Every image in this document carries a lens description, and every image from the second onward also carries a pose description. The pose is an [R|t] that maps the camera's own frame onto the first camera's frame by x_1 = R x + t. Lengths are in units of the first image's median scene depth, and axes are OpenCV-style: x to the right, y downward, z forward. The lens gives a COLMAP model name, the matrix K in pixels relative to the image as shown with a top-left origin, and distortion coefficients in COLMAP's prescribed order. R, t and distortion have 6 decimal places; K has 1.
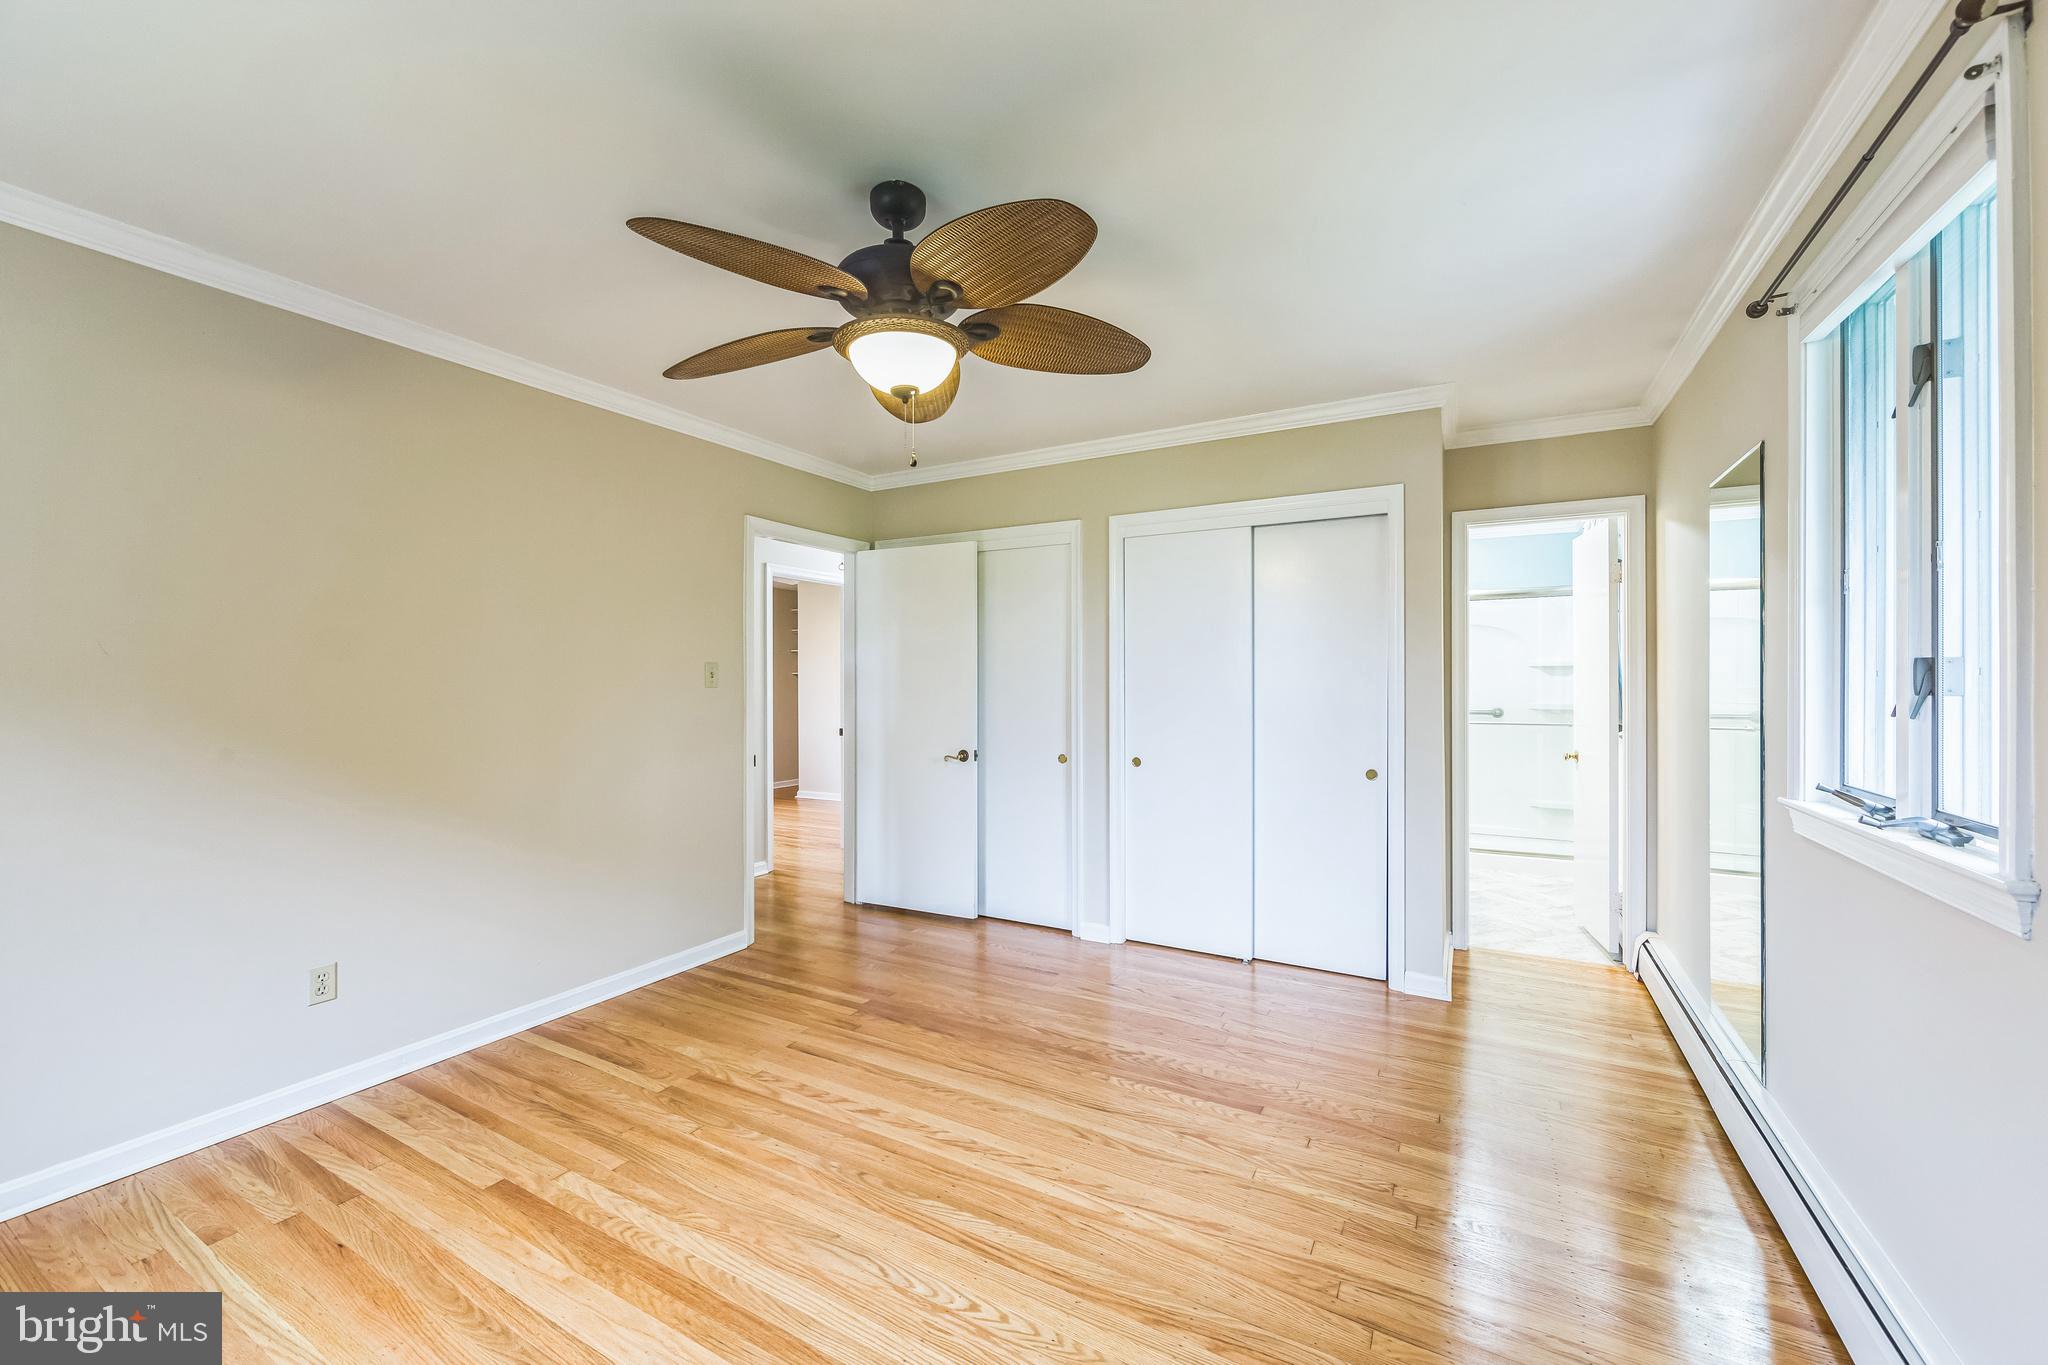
lens RADIAL K [[801.7, 0, 1029.1], [0, 801.7, 684.1], [0, 0, 1]] dist [-0.001549, -0.000906]
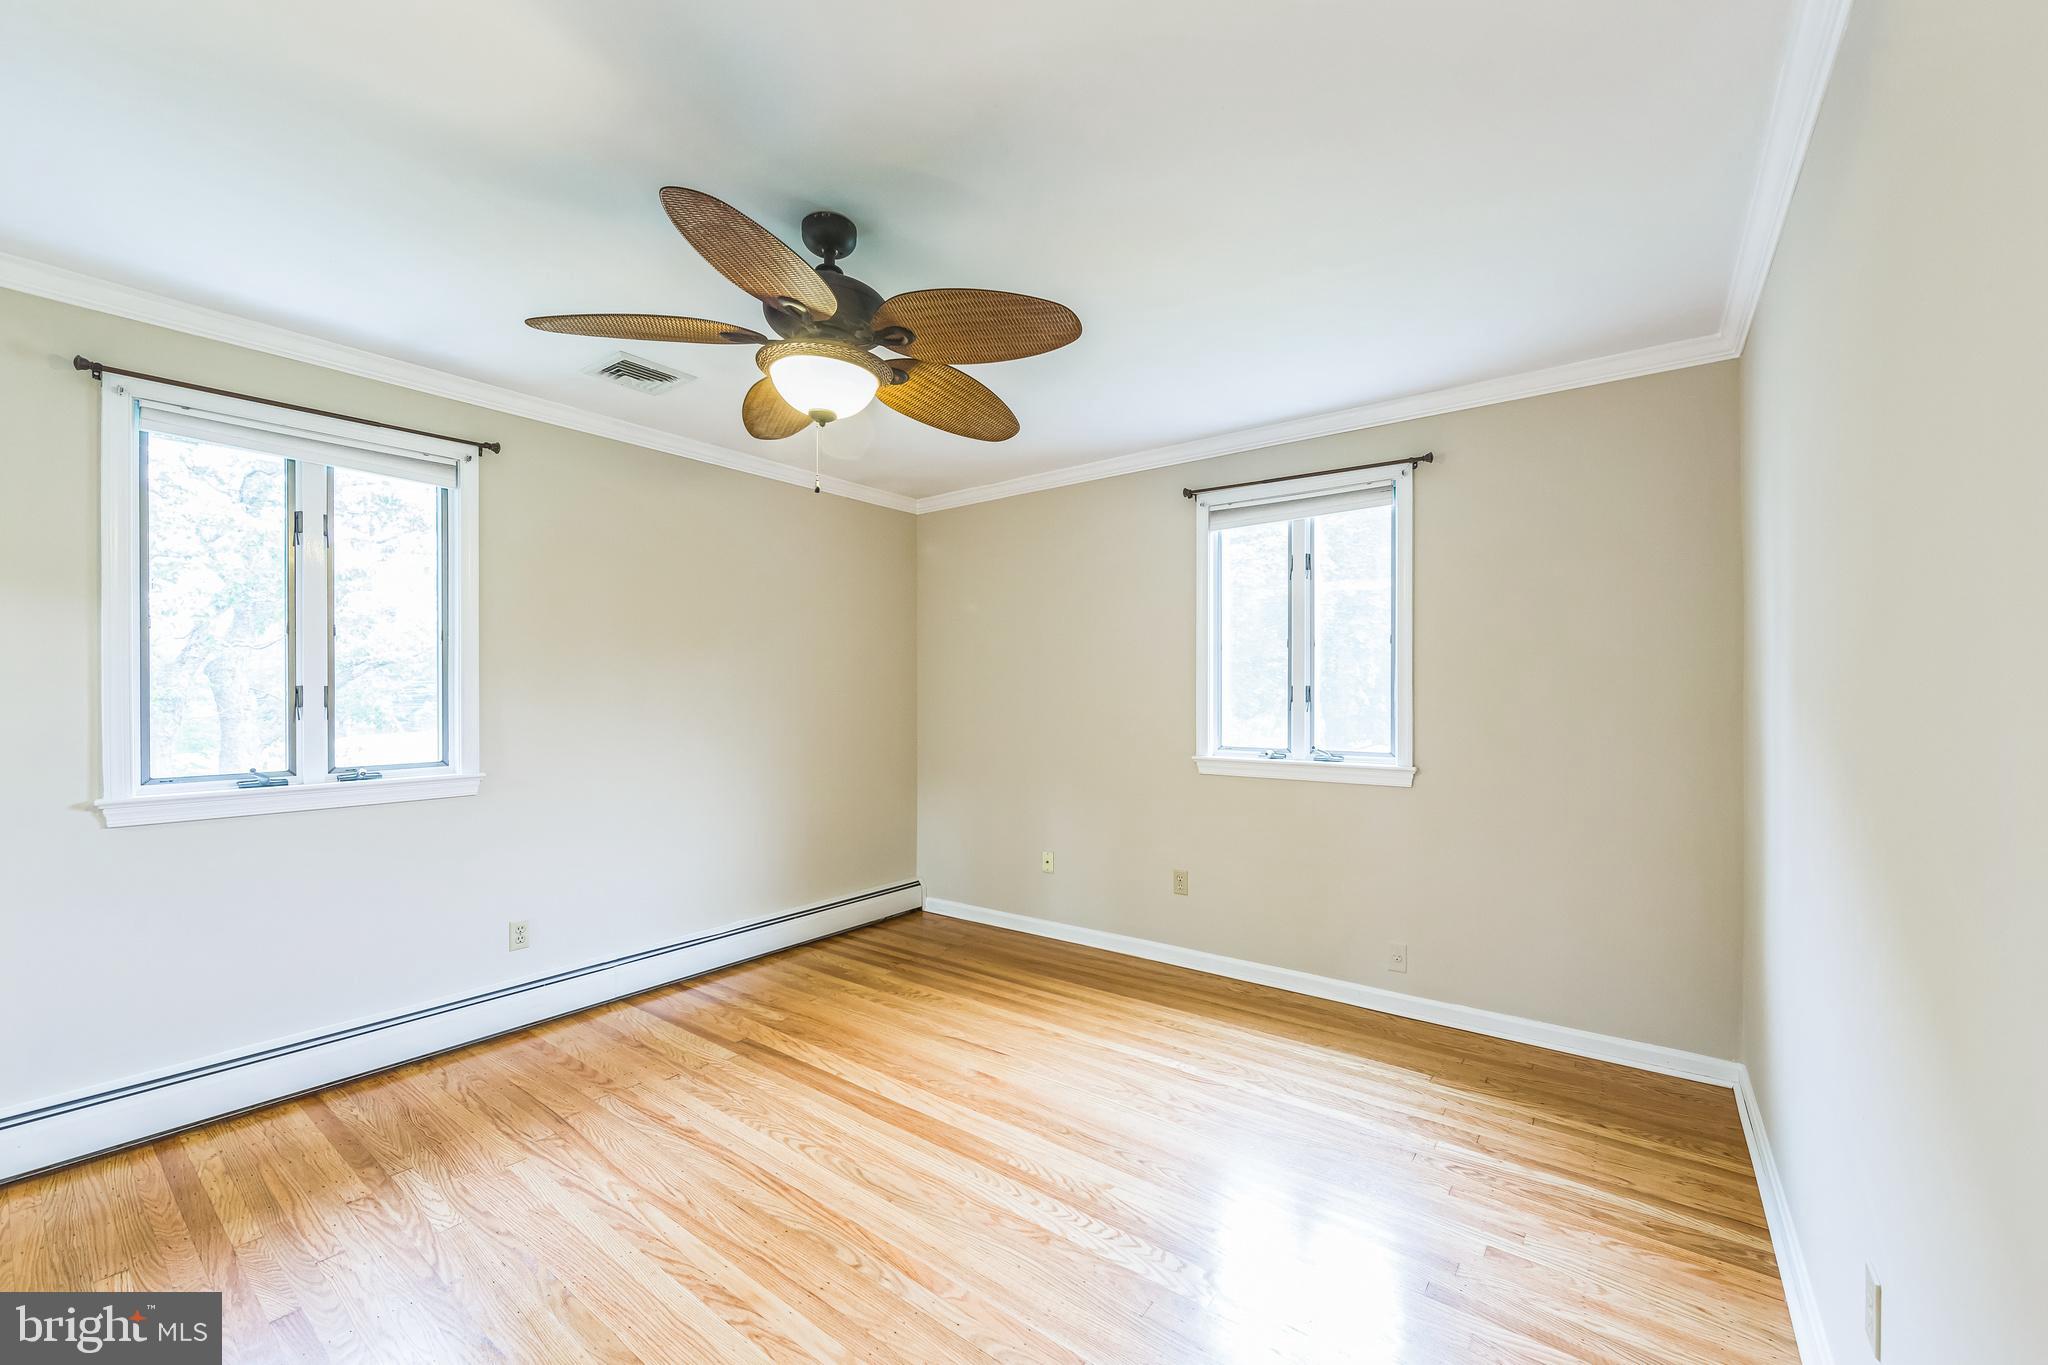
lens RADIAL K [[805.1, 0, 1028.4], [0, 805.1, 687.2], [0, 0, 1]] dist [-0.003277, -0.000480]
pose [[-0.990493, 0.006157, 0.137429, -0.490080], [0.004957, 0.999947, -0.009074, -0.005444], [-0.137477, -0.008307, -0.990470, 1.749551]]
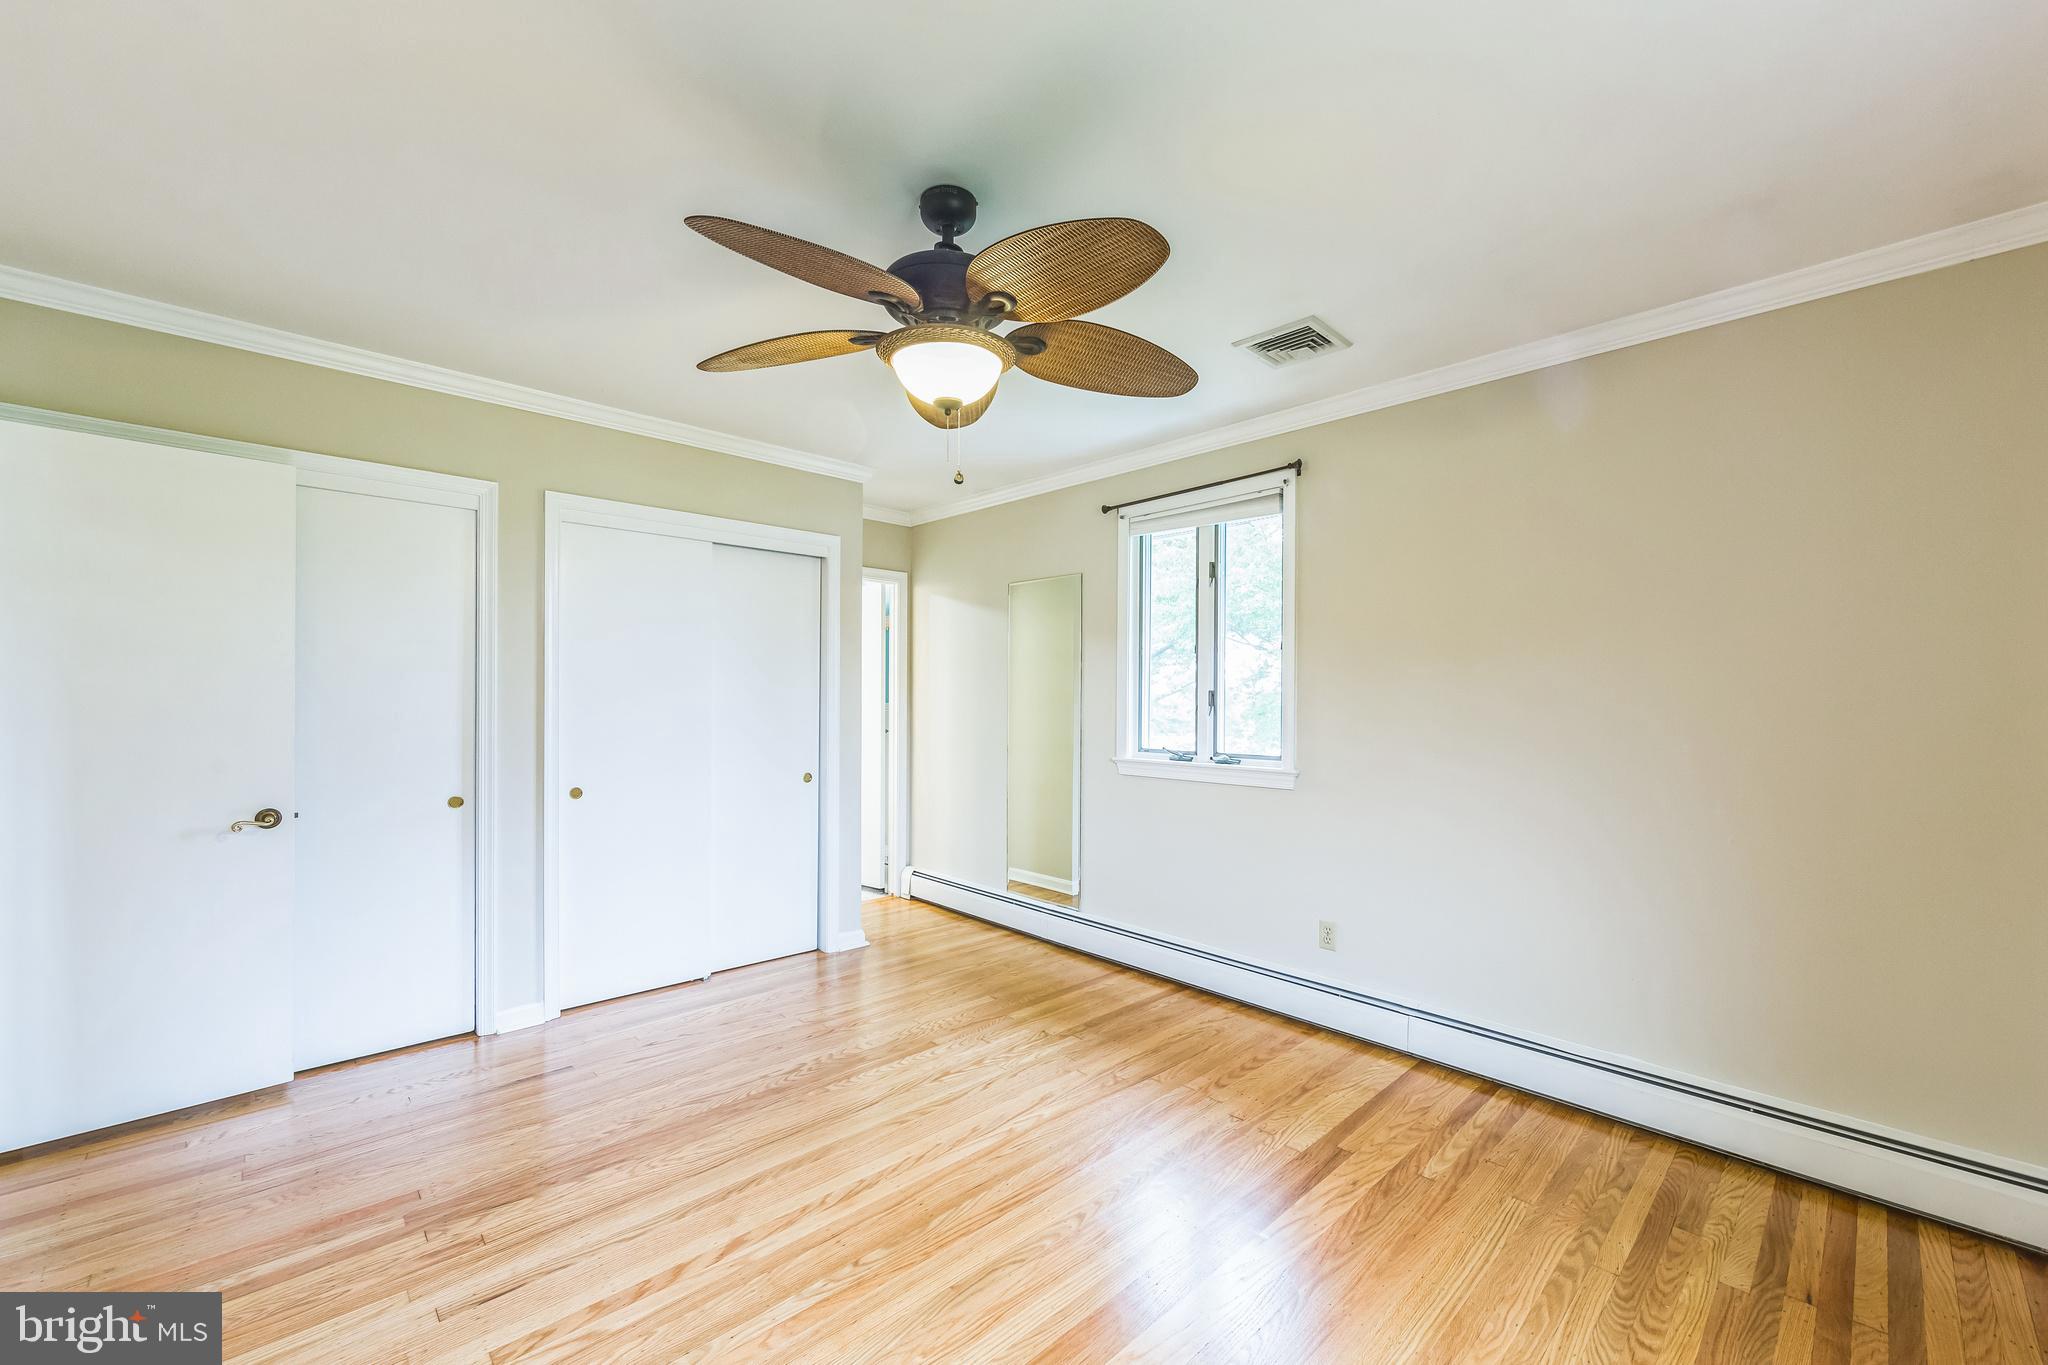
lens RADIAL K [[807.0, 0, 1025.4], [0, 807.0, 710.7], [0, 0, 1]] dist [-0.001457, -0.000195]
pose [[0.301388, -0.013107, 0.953411, -0.935804], [-0.003371, 0.999885, 0.014811, -0.005328], [-0.953495, -0.007678, 0.301309, 0.535131]]
